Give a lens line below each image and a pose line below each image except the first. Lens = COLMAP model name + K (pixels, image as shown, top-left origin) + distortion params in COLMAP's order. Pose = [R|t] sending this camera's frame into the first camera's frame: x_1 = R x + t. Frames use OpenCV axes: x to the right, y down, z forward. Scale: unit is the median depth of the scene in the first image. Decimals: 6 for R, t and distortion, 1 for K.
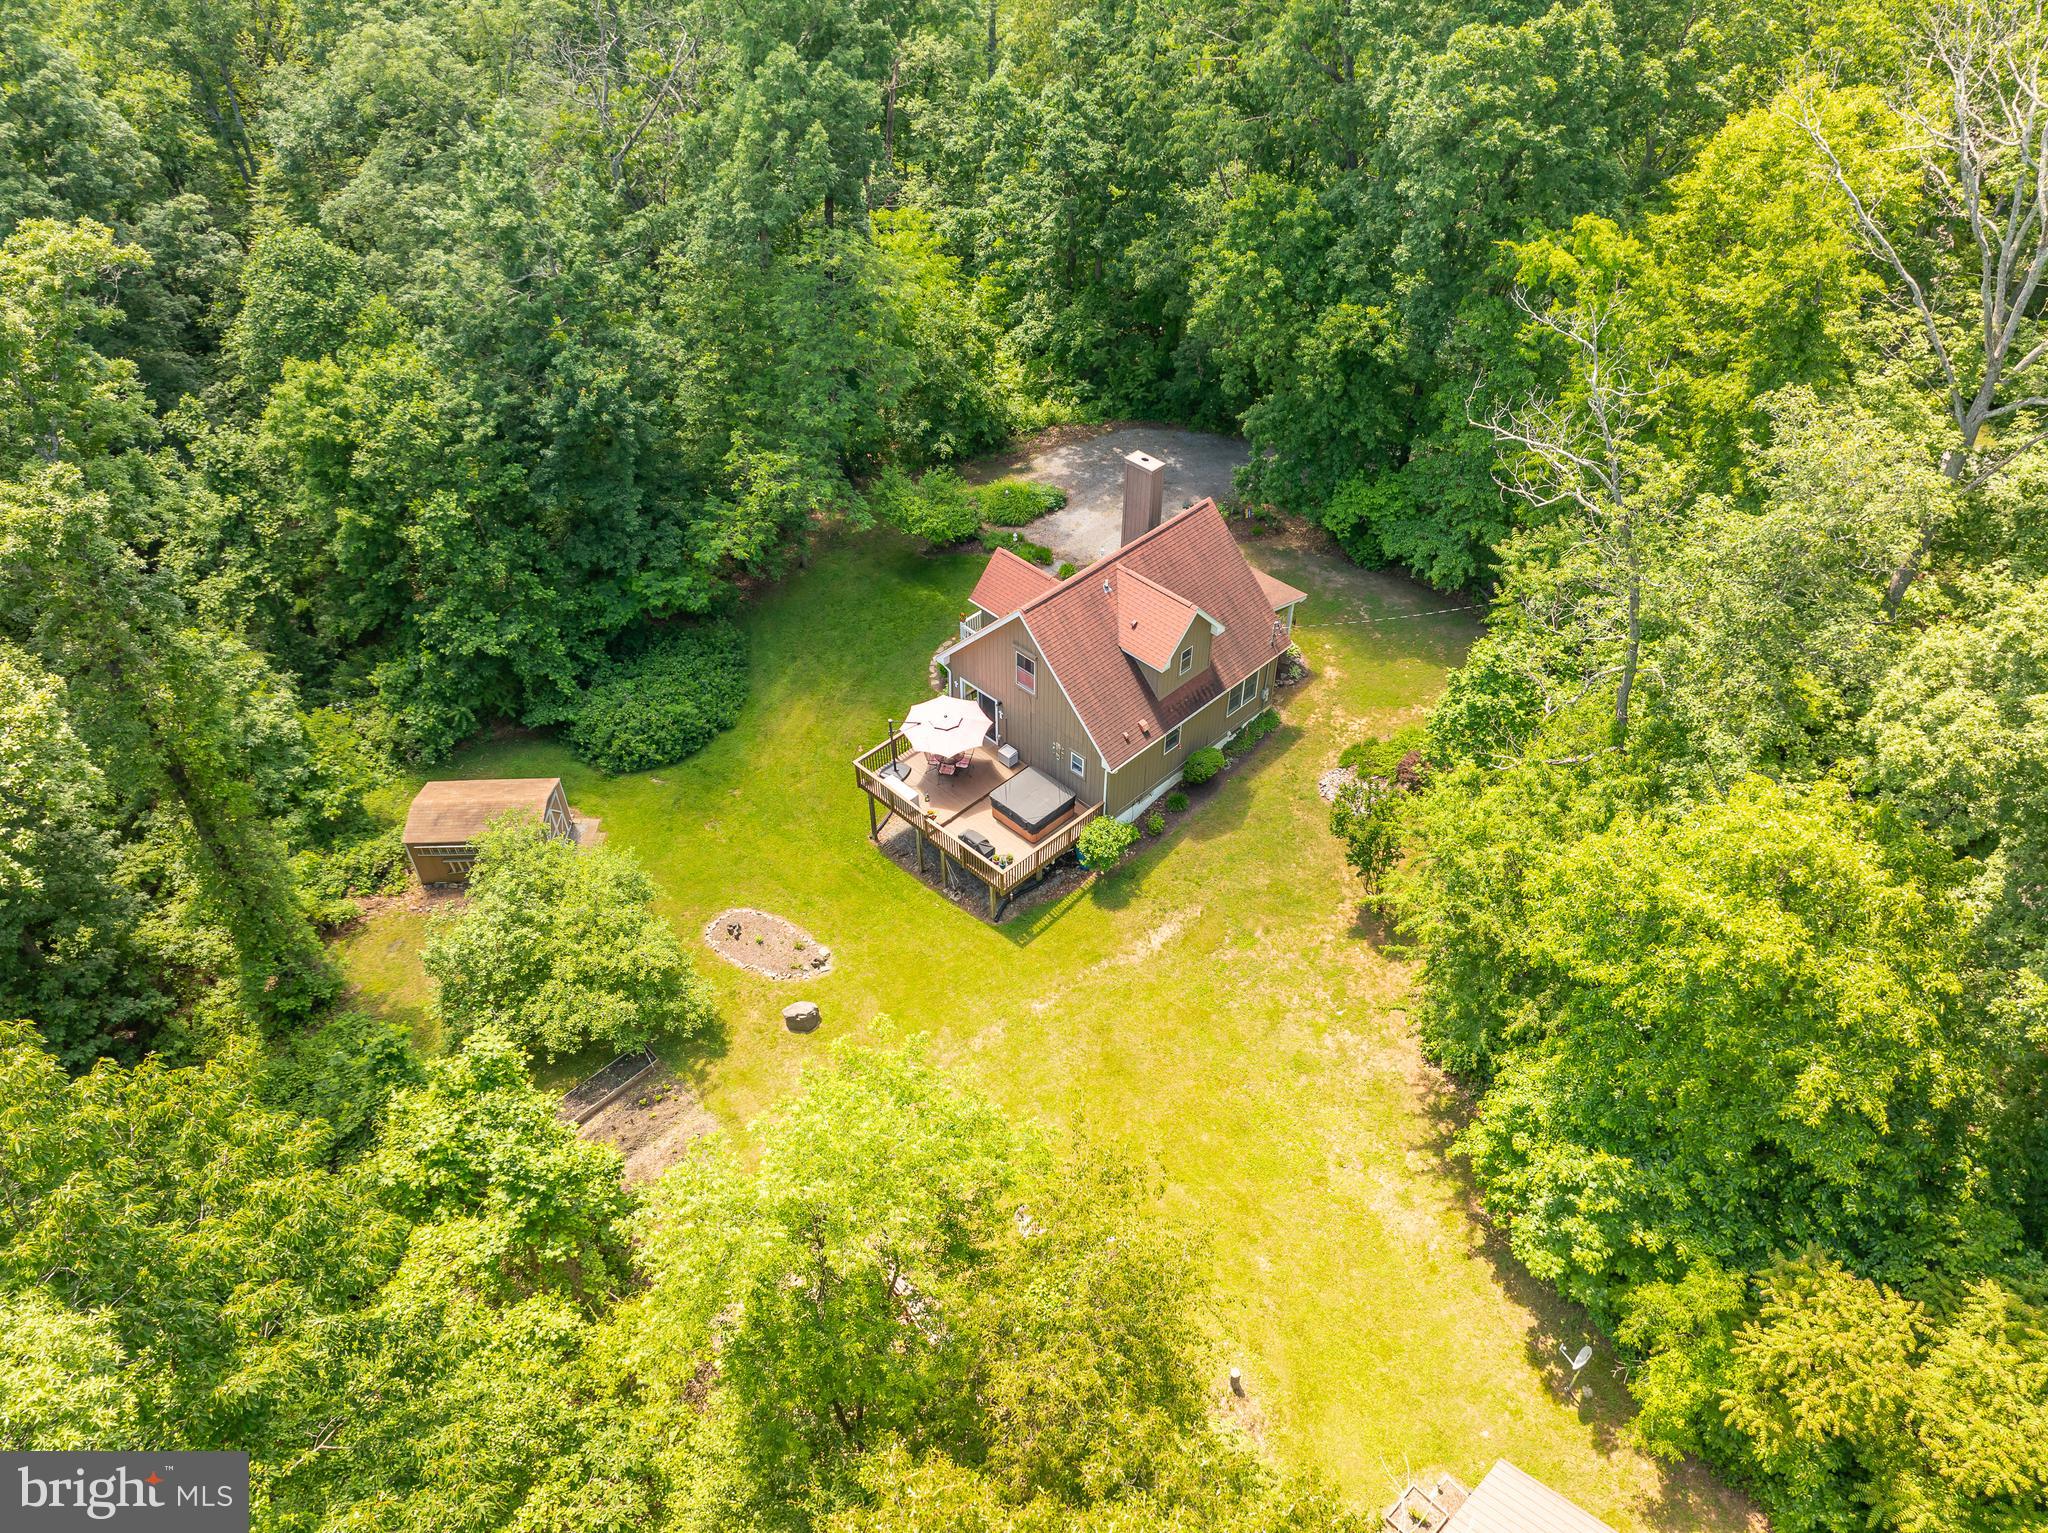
lens RADIAL K [[1447.5, 0, 1024.0], [0, 1447.5, 766.5], [0, 0, 1]] dist [-0.042939, -0.006861]
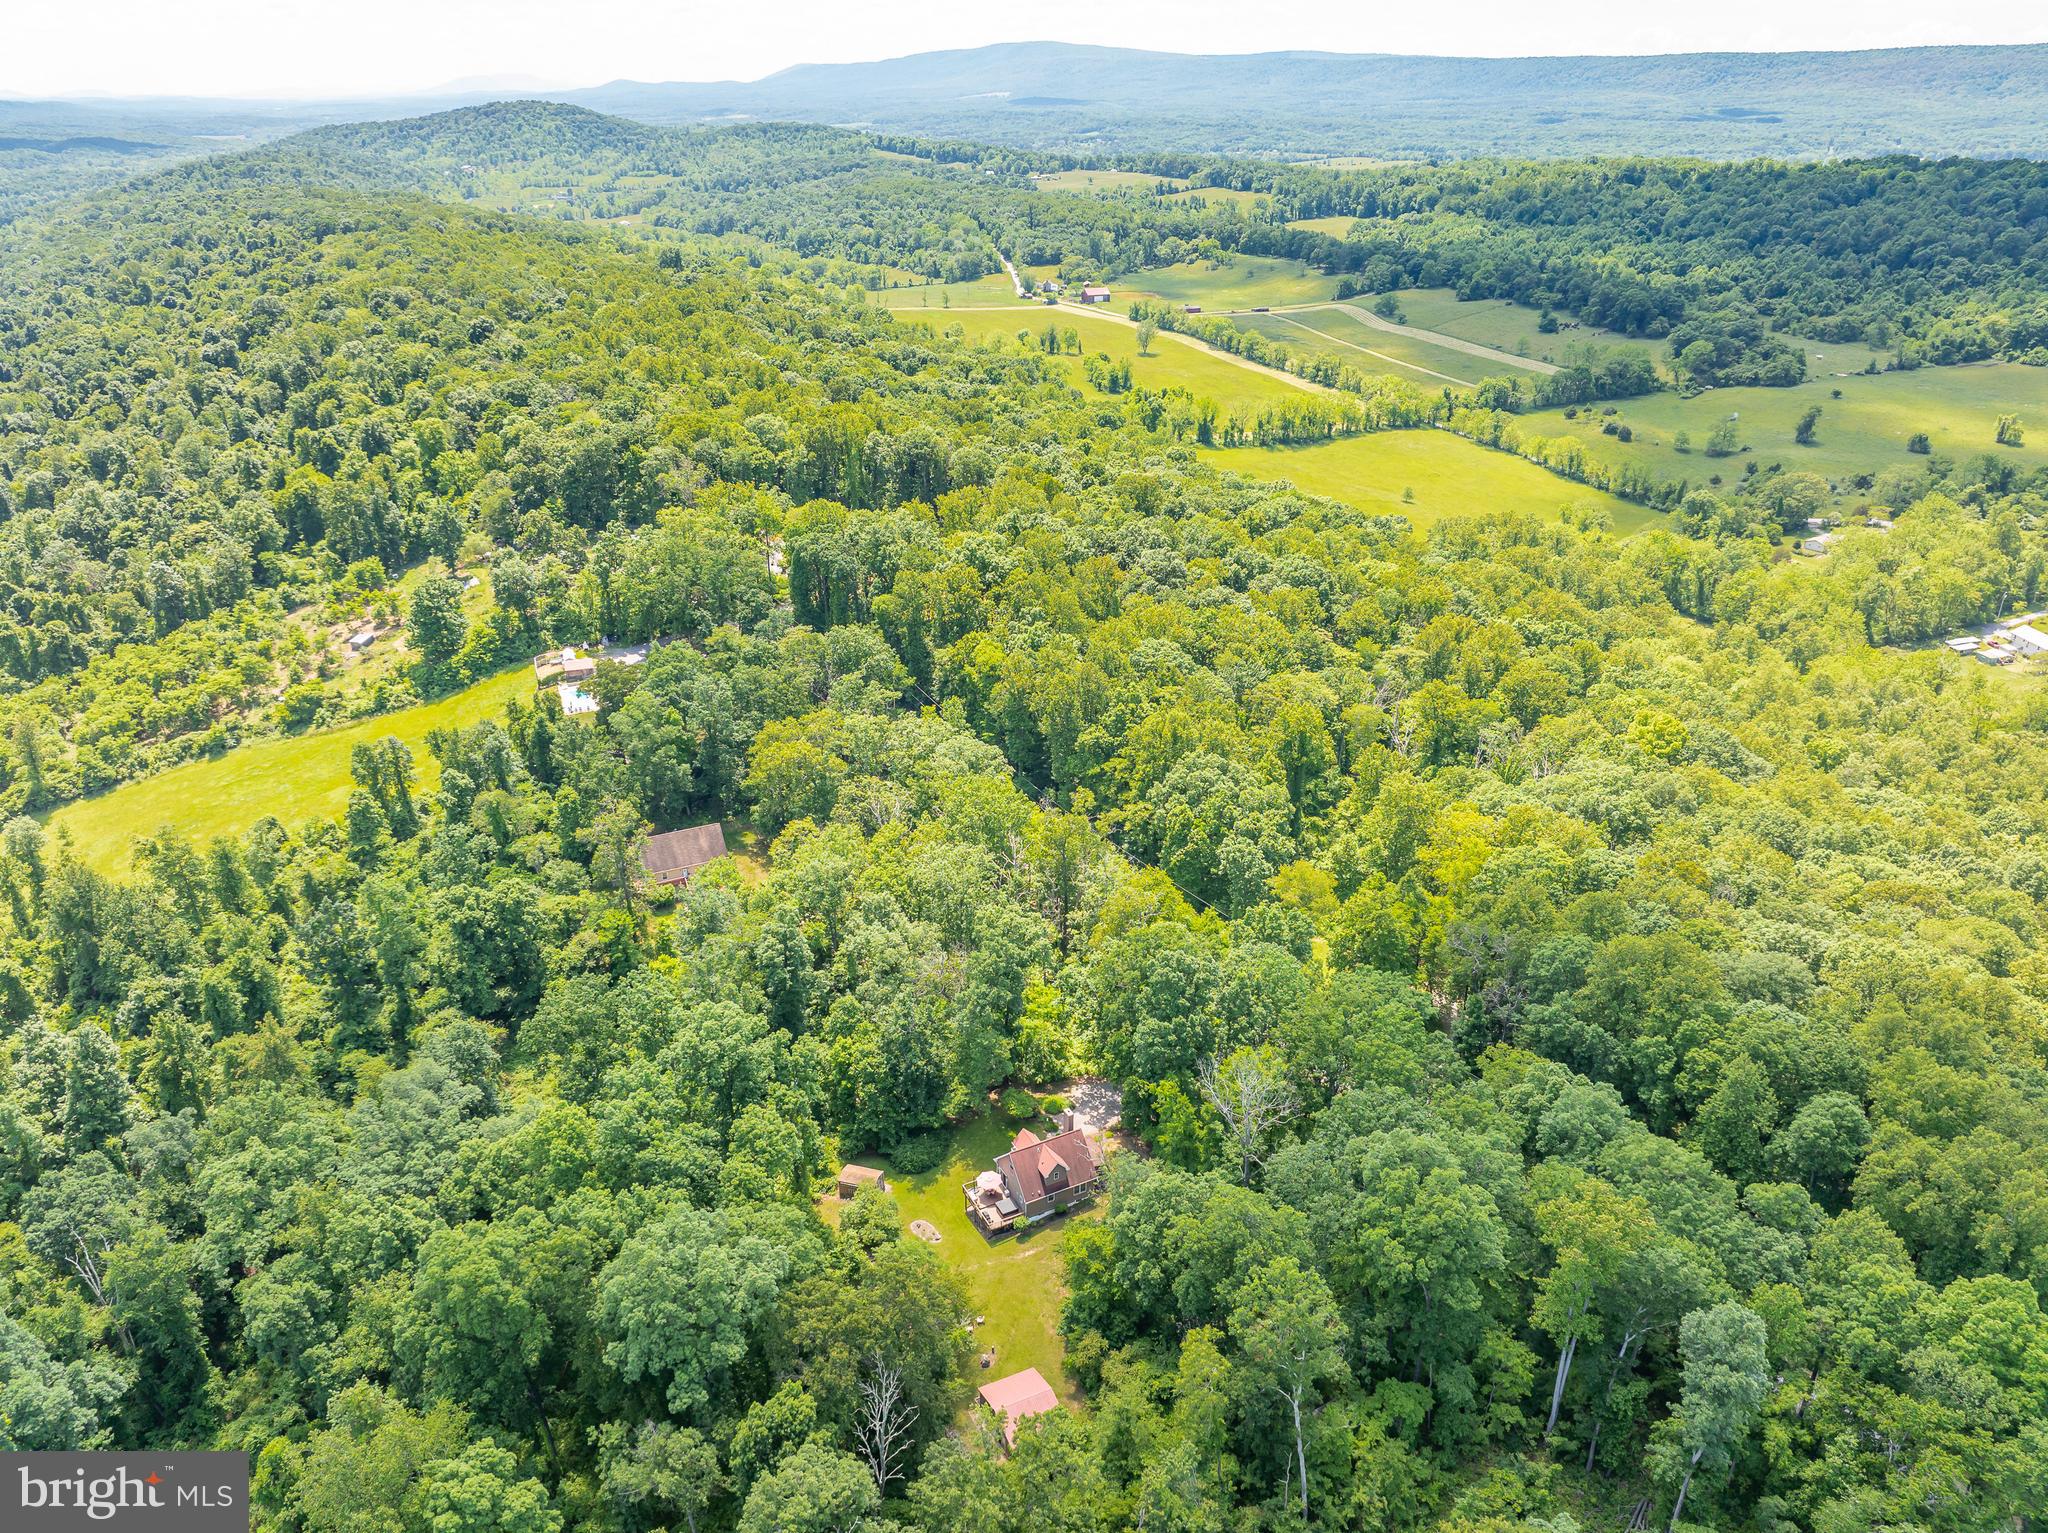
lens RADIAL K [[1447.3, 0, 1024.0], [0, 1447.3, 766.5], [0, 0, 1]] dist [-0.047529, 0.008205]
pose [[0.950687, 0.135481, -0.278996, 0.866086], [-0.208460, 0.945181, -0.251350, -0.116711], [0.229648, 0.297115, 0.926814, -2.516963]]
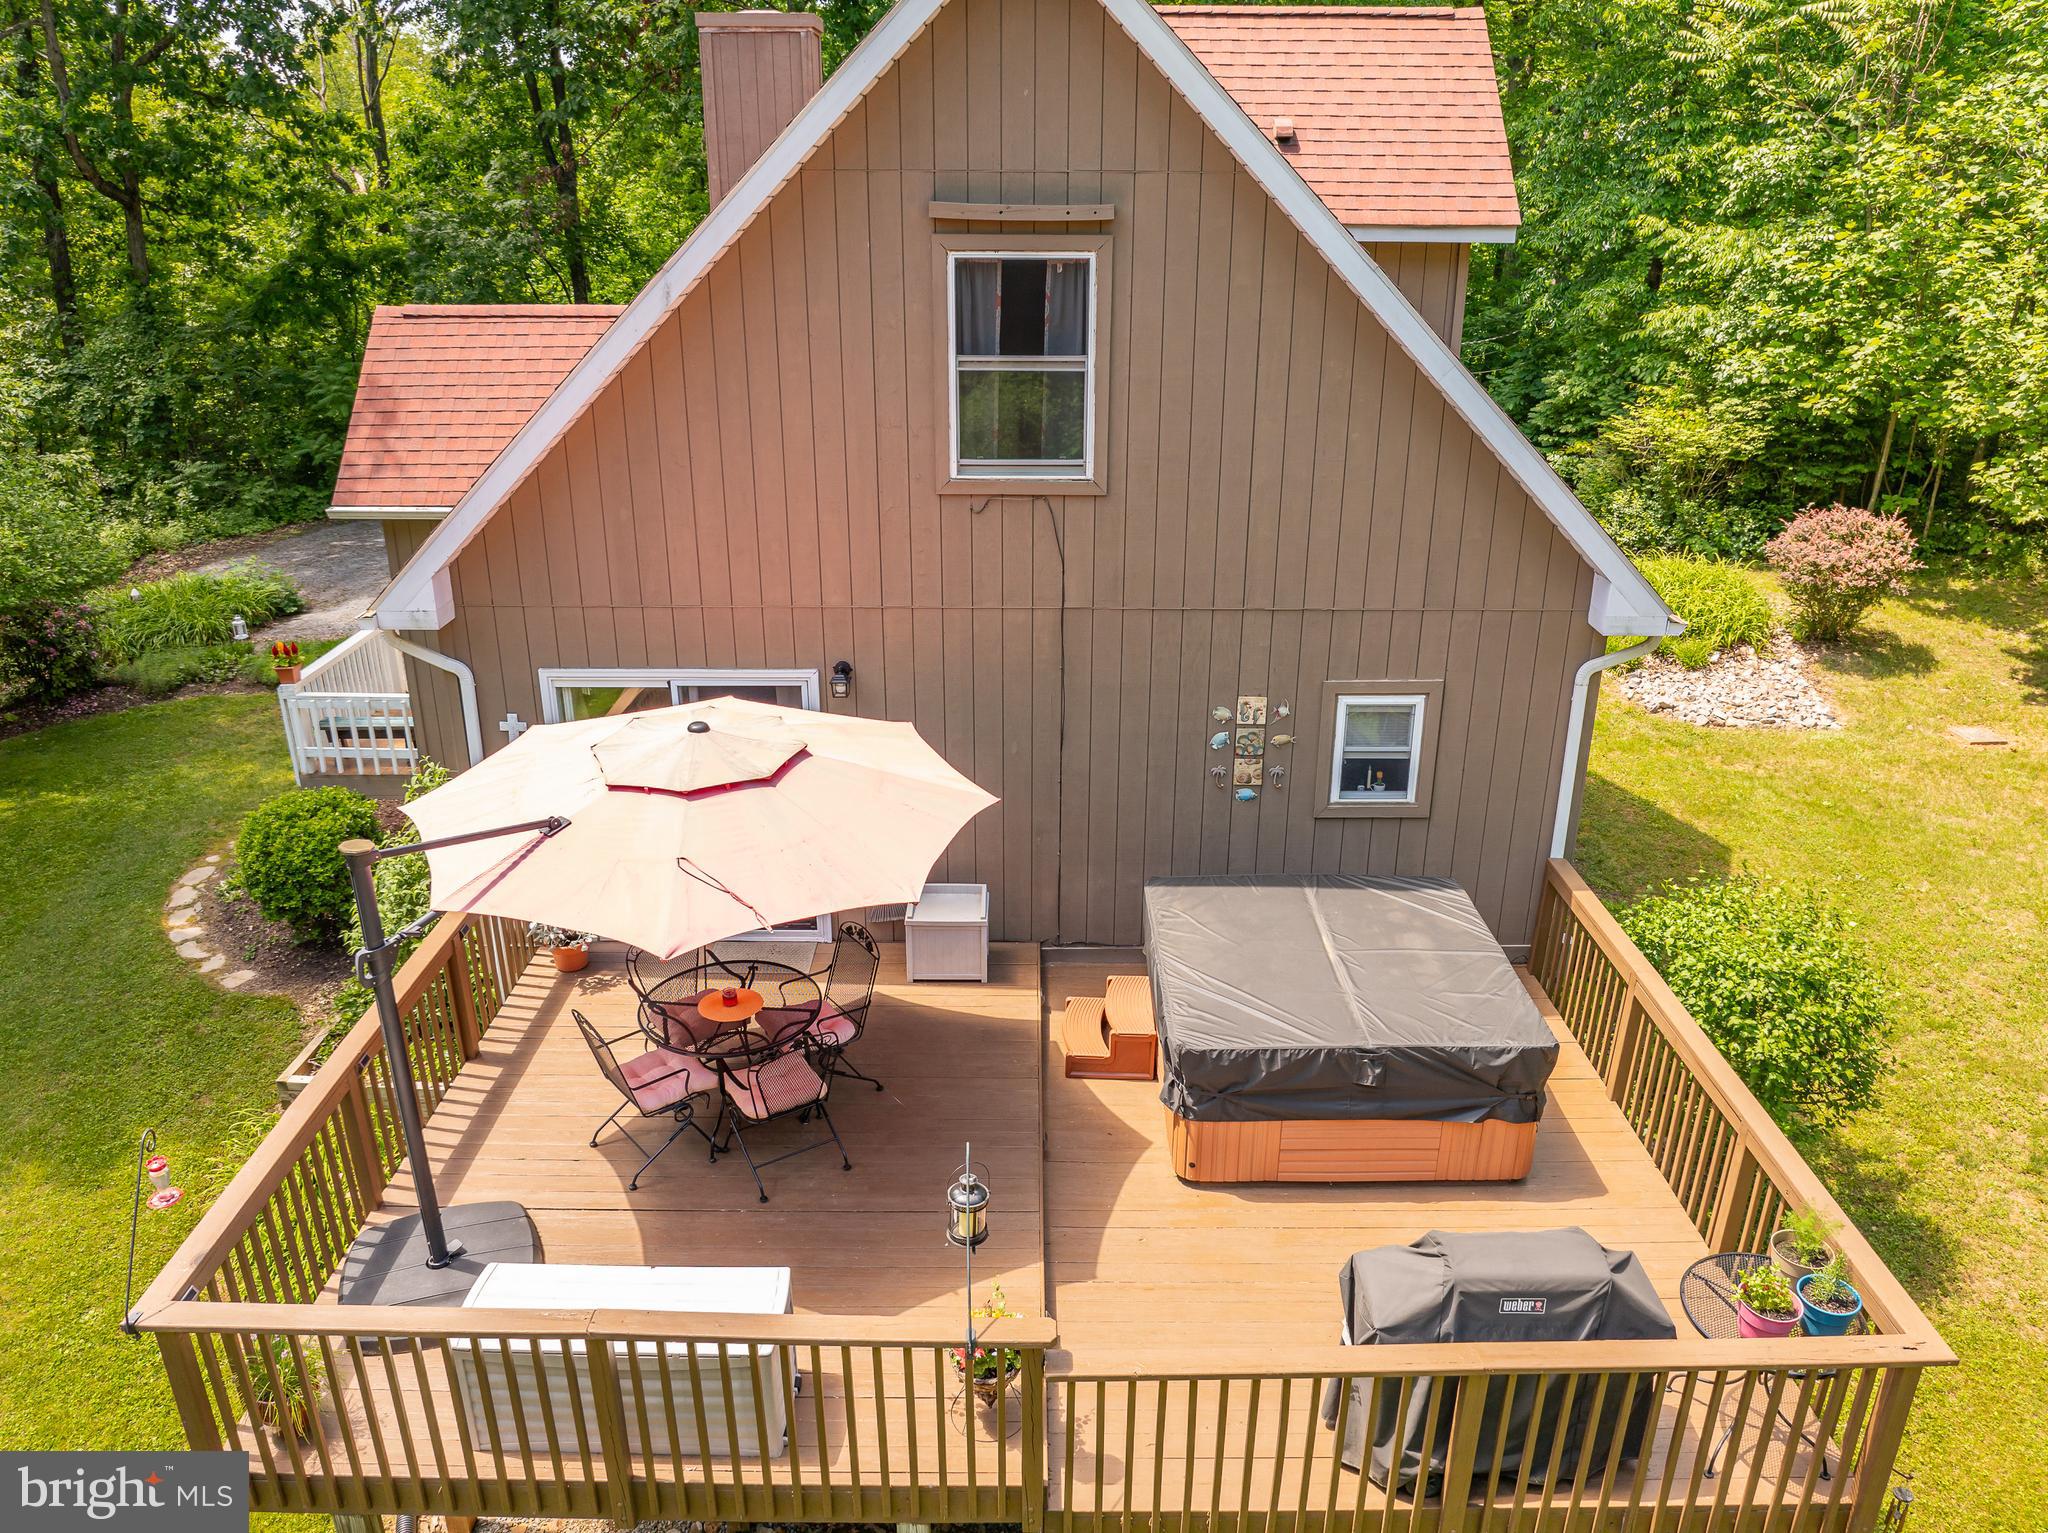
lens RADIAL K [[1447.3, 0, 1024.0], [0, 1447.3, 766.5], [0, 0, 1]] dist [-0.047529, 0.008205]
pose [[0.708914, -0.252074, 0.658711, -0.131995], [0.464607, 0.869580, -0.167247, 0.011098], [-0.530643, 0.424605, 0.733573, 0.868208]]
